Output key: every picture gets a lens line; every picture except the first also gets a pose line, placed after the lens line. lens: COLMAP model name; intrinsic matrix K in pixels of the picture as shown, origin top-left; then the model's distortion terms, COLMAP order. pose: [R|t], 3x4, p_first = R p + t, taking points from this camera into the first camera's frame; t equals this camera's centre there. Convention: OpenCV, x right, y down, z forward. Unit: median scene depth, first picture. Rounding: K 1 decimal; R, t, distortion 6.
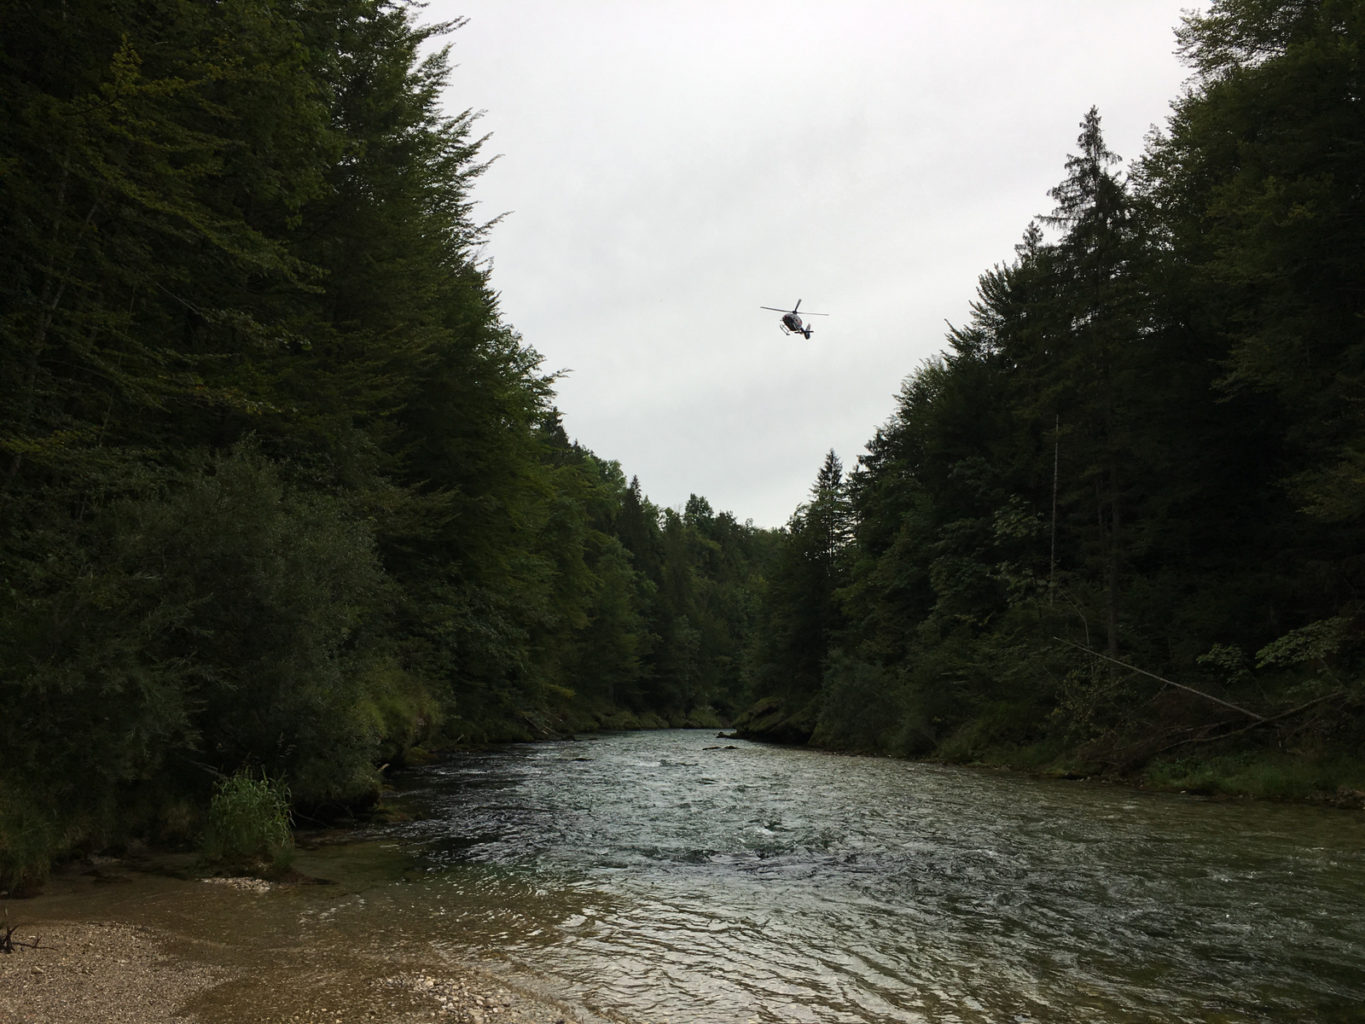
lens RADIAL K [[1132.6, 0, 667.6], [0, 1132.6, 543.9], [0, 0, 1]] dist [0.069574, -0.081353]
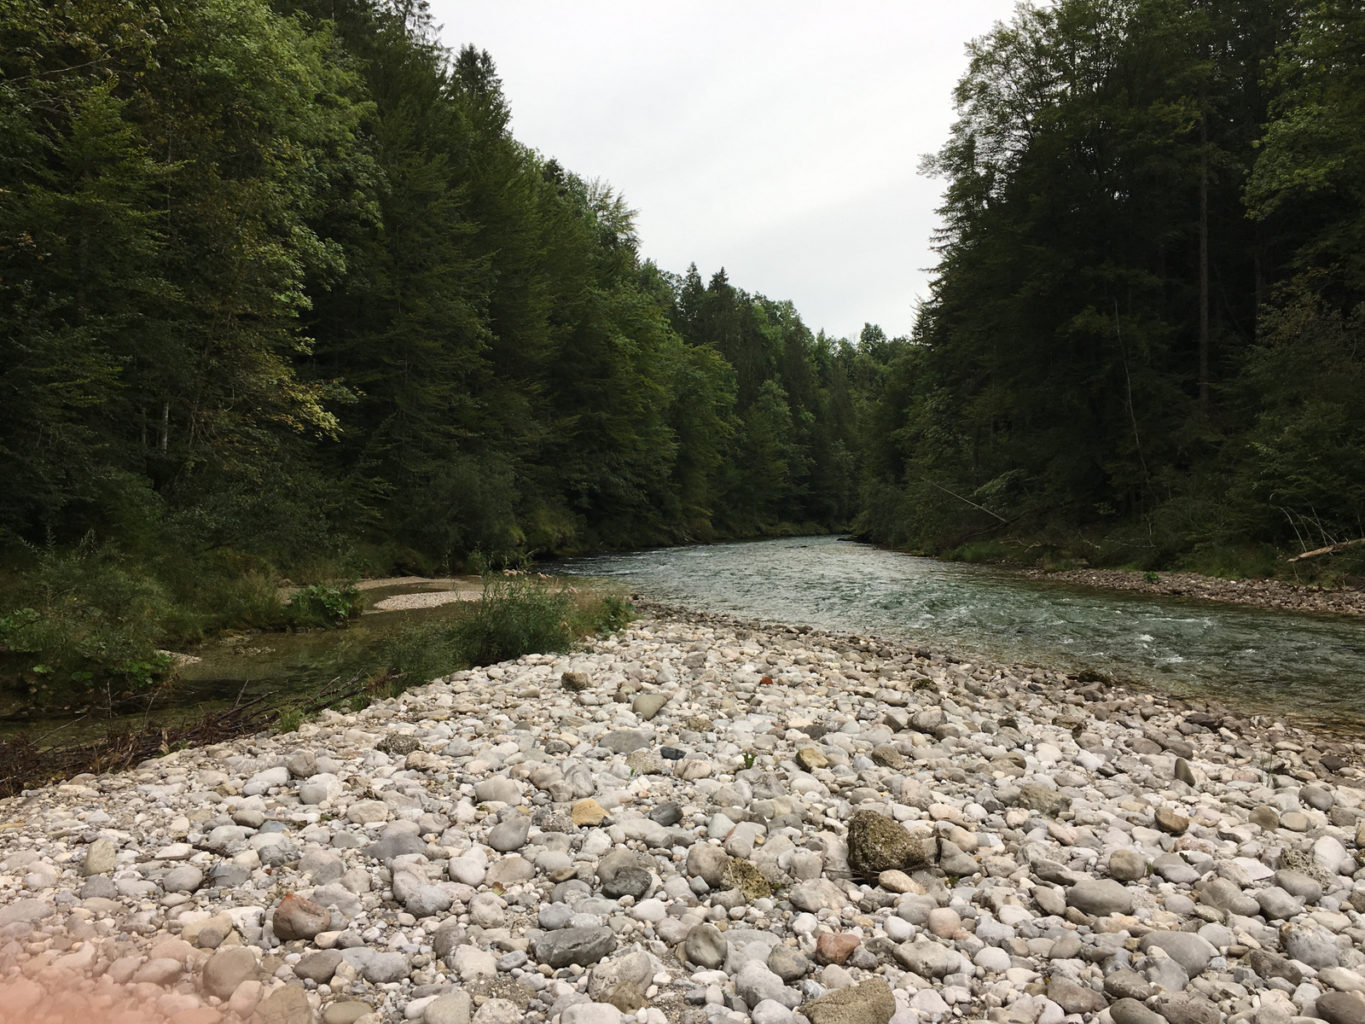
lens RADIAL K [[1132.6, 0, 693.0], [0, 1132.6, 511.5], [0, 0, 1]] dist [0.069574, -0.081353]
pose [[0.982999, -0.030959, -0.180983, 0.131418], [0.055624, 0.989576, 0.132837, -0.049538], [0.174984, -0.140645, 0.974474, -0.322495]]
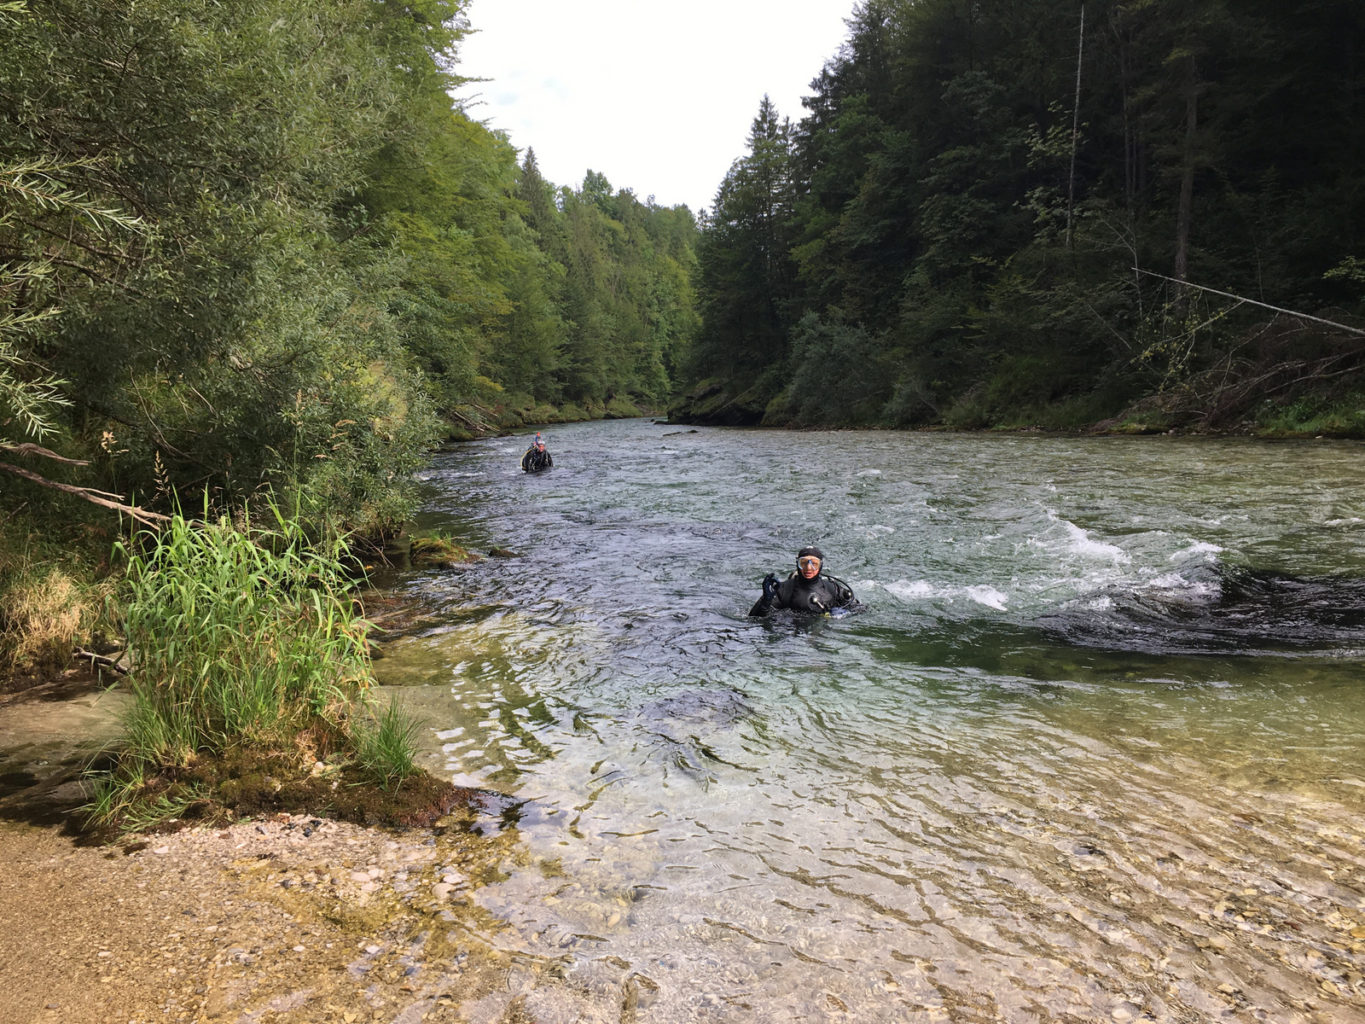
lens RADIAL K [[1132.6, 0, 676.1], [0, 1132.6, 497.3], [0, 0, 1]] dist [0.069574, -0.081353]
pose [[0.993079, -0.071930, 0.092842, -0.034058], [0.048941, 0.972051, 0.229611, 0.016183], [-0.106763, -0.223478, 0.968844, 0.083994]]
